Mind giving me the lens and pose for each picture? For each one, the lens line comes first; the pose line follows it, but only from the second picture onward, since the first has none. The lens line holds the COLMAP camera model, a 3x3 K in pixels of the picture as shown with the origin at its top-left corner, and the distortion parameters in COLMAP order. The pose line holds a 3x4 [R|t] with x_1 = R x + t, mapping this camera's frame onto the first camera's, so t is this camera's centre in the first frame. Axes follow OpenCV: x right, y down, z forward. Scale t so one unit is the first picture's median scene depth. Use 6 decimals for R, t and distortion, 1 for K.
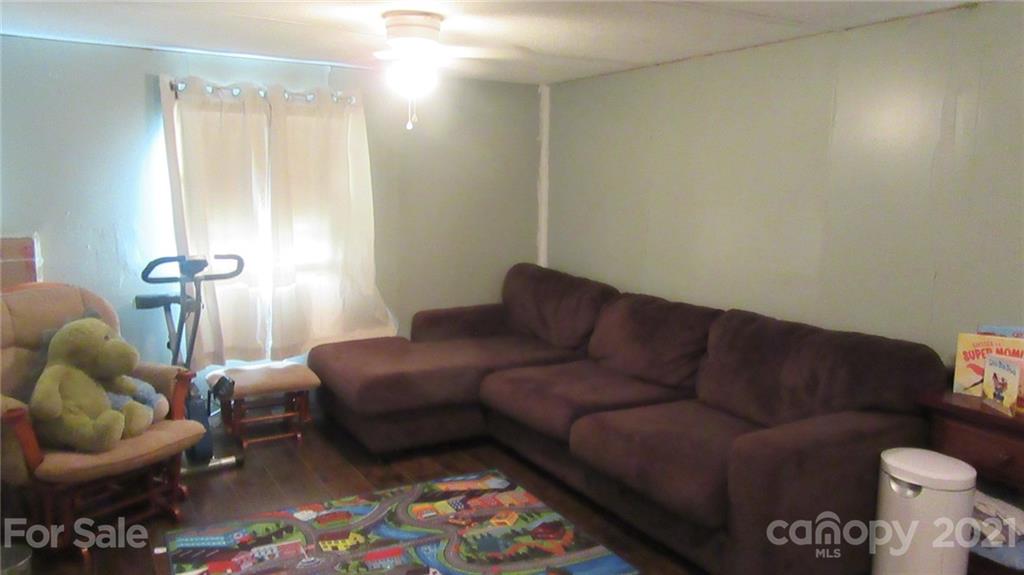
lens RADIAL K [[744.7, 0, 512.0], [0, 744.7, 287.5], [0, 0, 1]] dist [-0.032892, 0.040340]
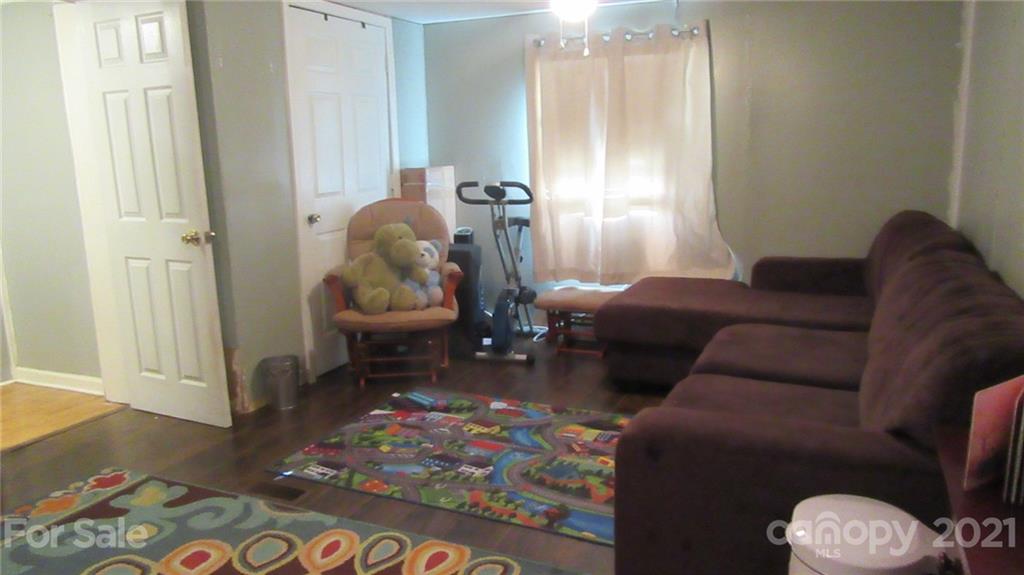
lens RADIAL K [[744.7, 0, 512.0], [0, 744.7, 287.5], [0, 0, 1]] dist [-0.032892, 0.040340]
pose [[0.582575, 0.124841, -0.803132, 0.496152], [-0.077235, 0.992165, 0.098200, 0.004446], [0.809099, 0.004821, 0.587653, 0.248122]]
